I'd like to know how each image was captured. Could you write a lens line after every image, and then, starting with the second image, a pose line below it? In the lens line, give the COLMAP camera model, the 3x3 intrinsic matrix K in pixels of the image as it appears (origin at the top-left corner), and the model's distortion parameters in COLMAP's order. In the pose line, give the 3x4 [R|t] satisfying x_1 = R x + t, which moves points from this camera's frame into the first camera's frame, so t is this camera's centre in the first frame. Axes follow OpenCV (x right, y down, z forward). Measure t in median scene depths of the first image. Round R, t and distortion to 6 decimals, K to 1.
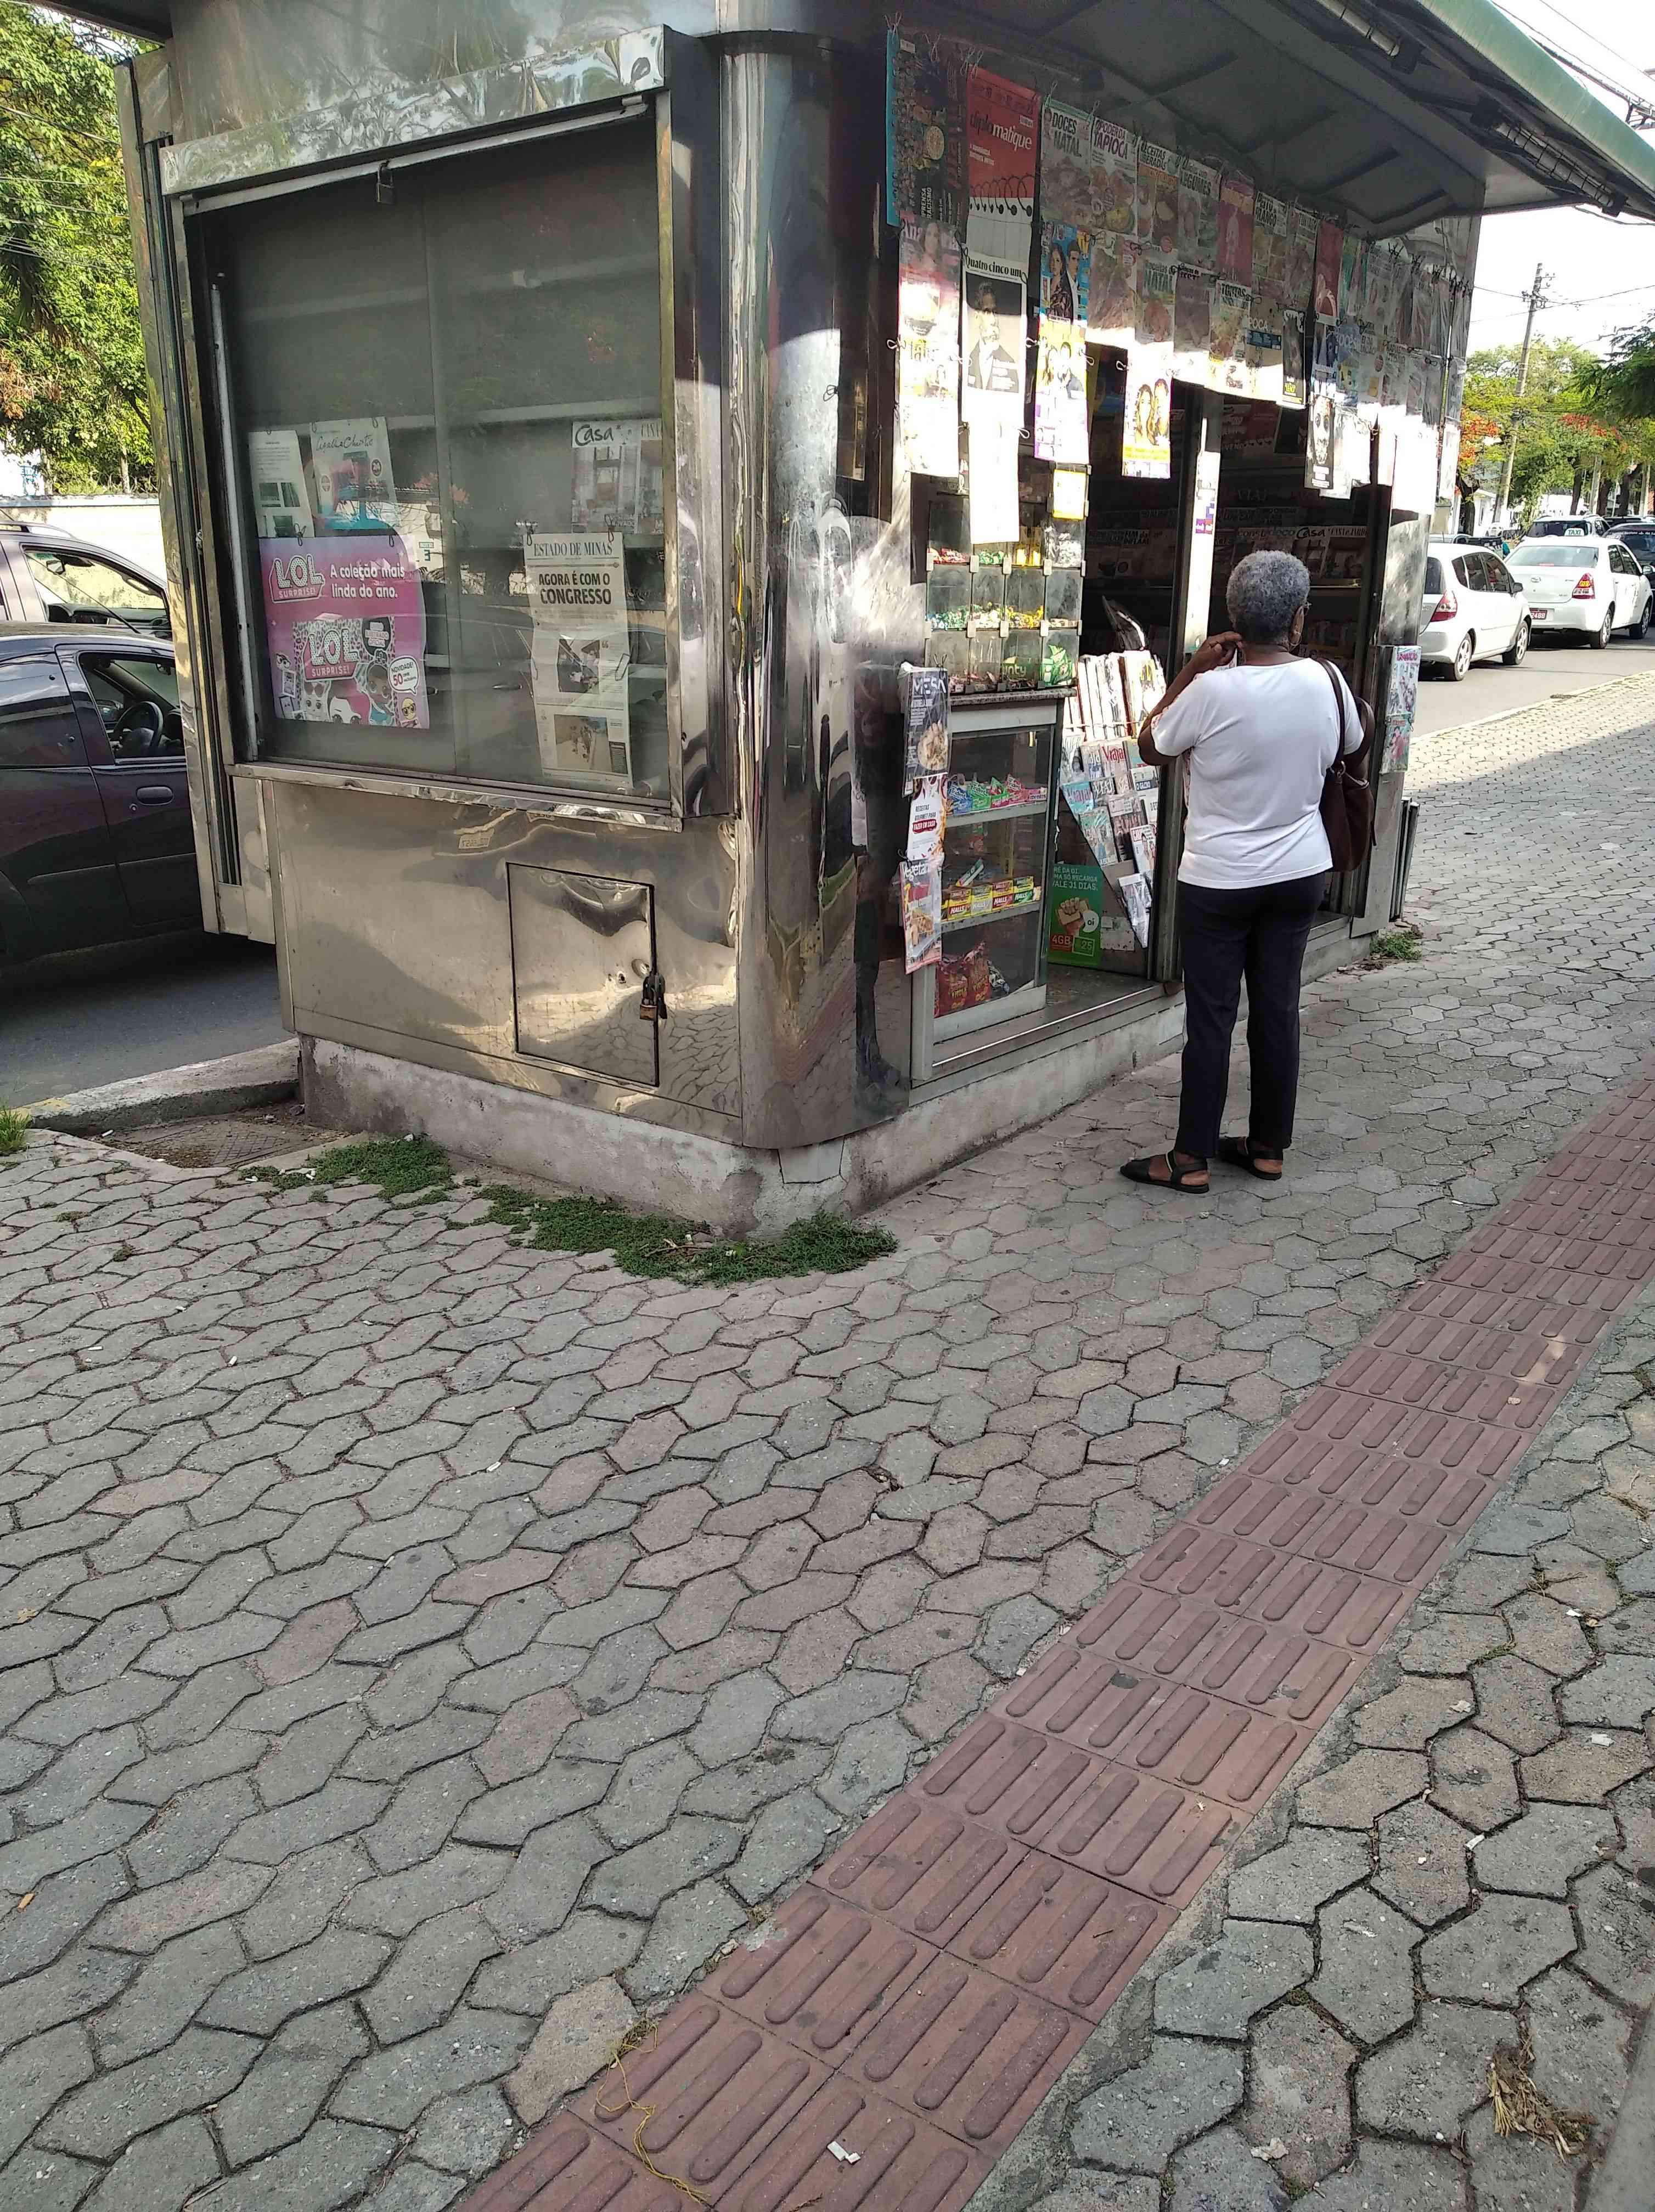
lens RADIAL K [[1546.6, 0, 986.2], [0, 1546.6, 1102.5], [0, 0, 1]] dist [0.106717, -0.225563]
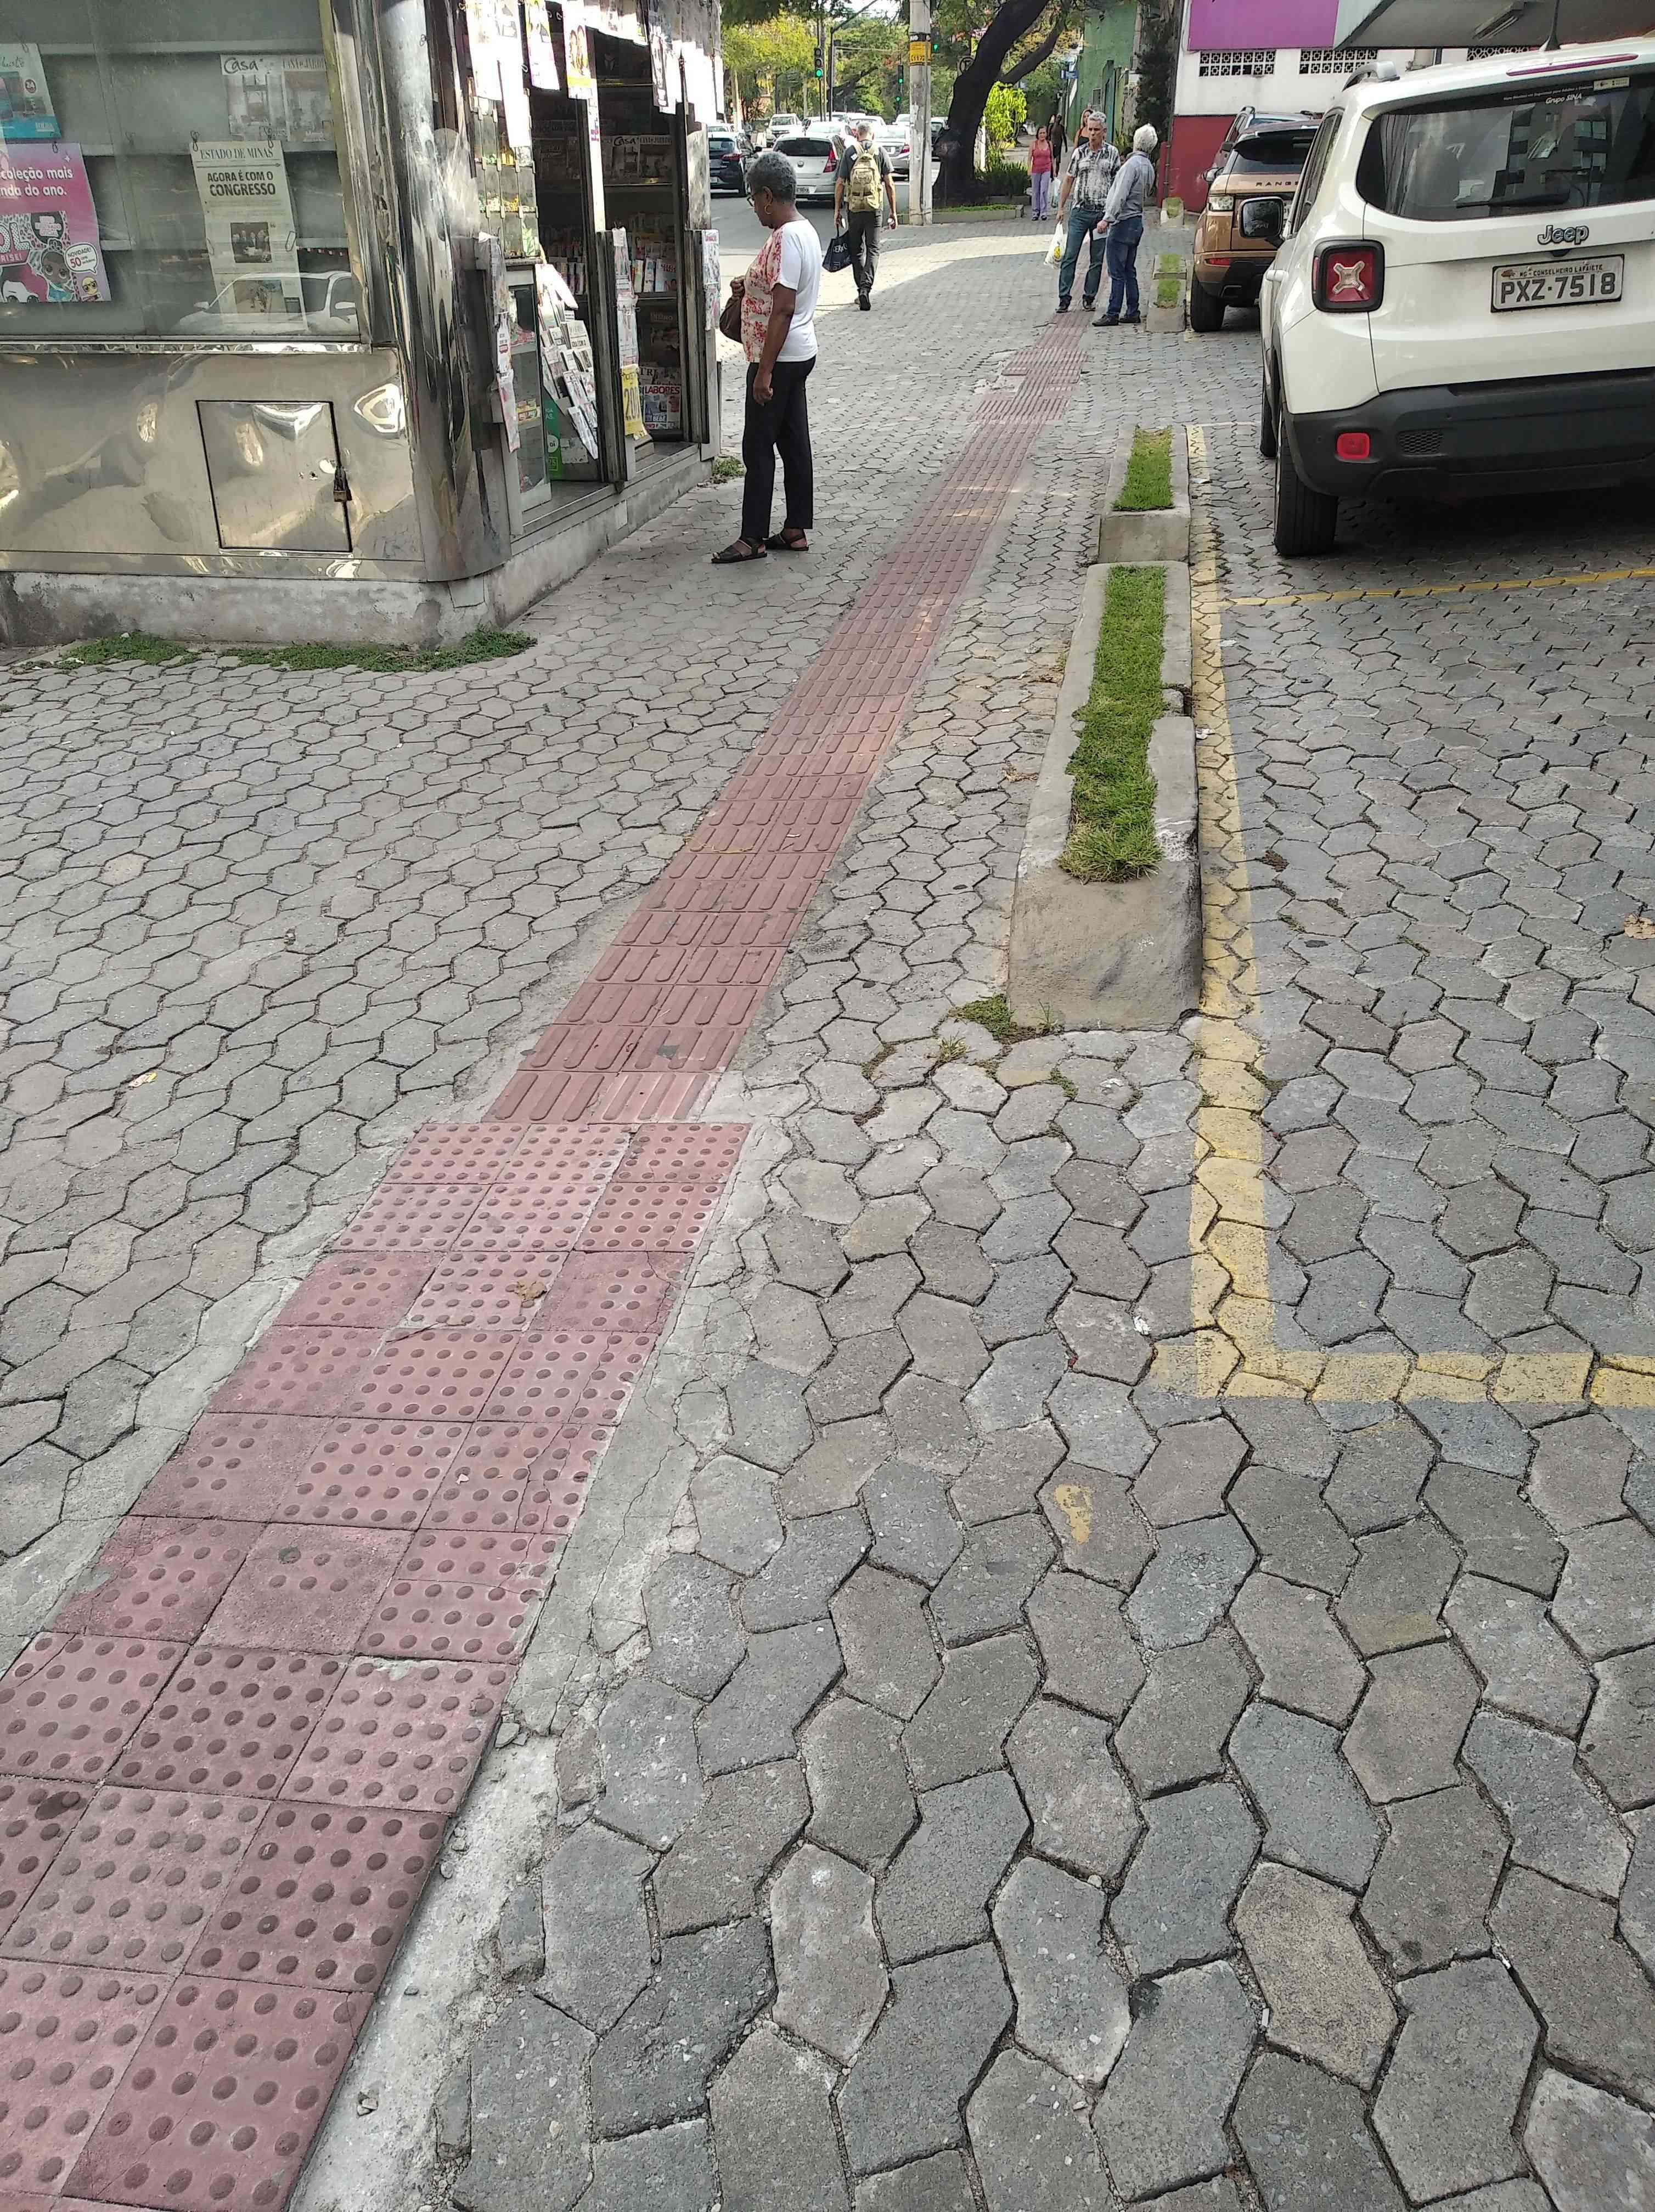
lens RADIAL K [[1626.5, 0, 836.9], [0, 1626.5, 1158.7], [0, 0, 1]] dist [0.019057, -0.027301]
pose [[0.898546, -0.232970, 0.371941, -0.512138], [0.151647, 0.960090, 0.235012, 0.250868], [-0.411847, -0.154765, 0.898014, -0.677286]]
